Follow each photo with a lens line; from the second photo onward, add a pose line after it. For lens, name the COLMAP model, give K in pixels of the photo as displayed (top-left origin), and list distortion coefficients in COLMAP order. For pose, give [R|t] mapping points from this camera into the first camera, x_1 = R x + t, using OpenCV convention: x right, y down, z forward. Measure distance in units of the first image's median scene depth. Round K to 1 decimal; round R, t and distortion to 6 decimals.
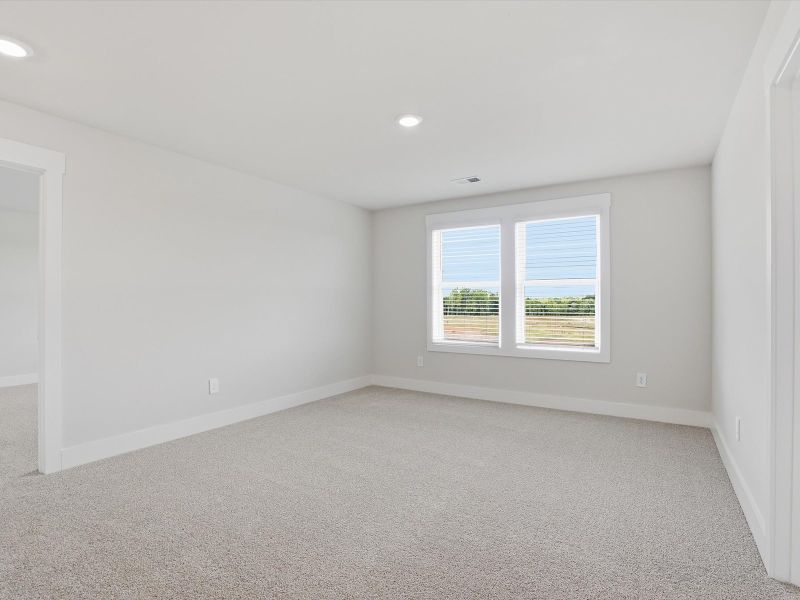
lens RADIAL K [[427.6, 0, 400.0], [0, 427.6, 300.0], [0, 0, 1]] dist [-0.002786, -0.000895]
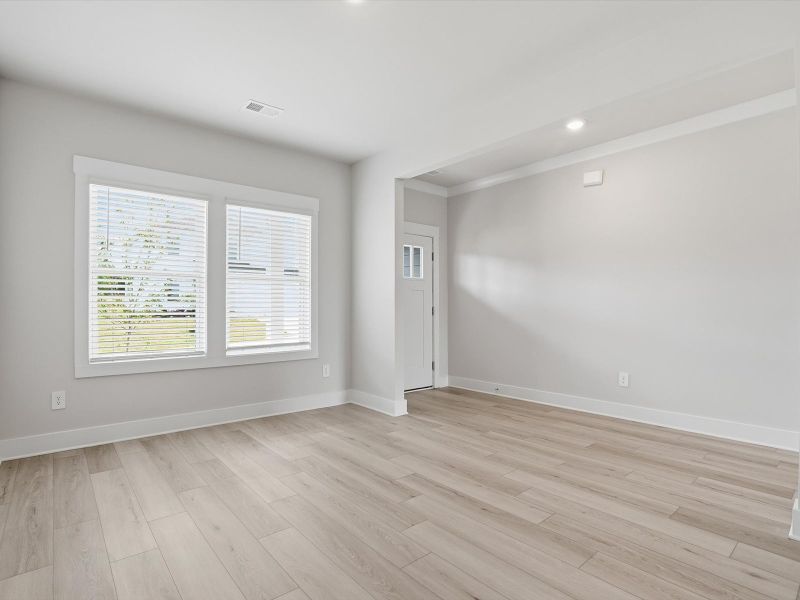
lens RADIAL K [[427.6, 0, 400.0], [0, 427.6, 300.0], [0, 0, 1]] dist [-0.002786, -0.000895]
pose [[0.329567, 0.013049, 0.944042, -0.408719], [-0.000409, 0.999906, -0.013679, 0.016948], [-0.944132, 0.004122, 0.329541, 0.415601]]
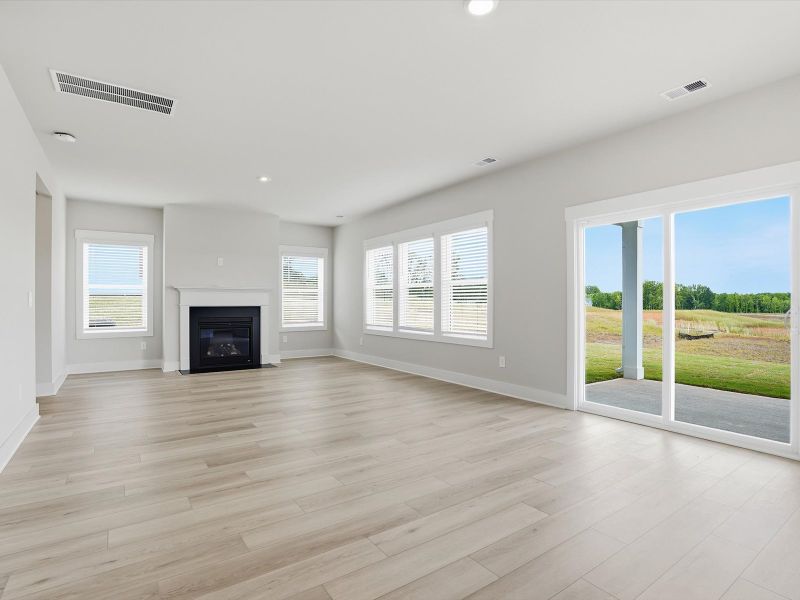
lens RADIAL K [[427.6, 0, 400.0], [0, 427.6, 300.0], [0, 0, 1]] dist [-0.002786, -0.000895]
pose [[0.911027, 0.001973, -0.412342, 0.687053], [-0.003616, 0.999988, -0.003205, 0.013282], [0.412331, 0.004411, 0.911023, -0.201094]]
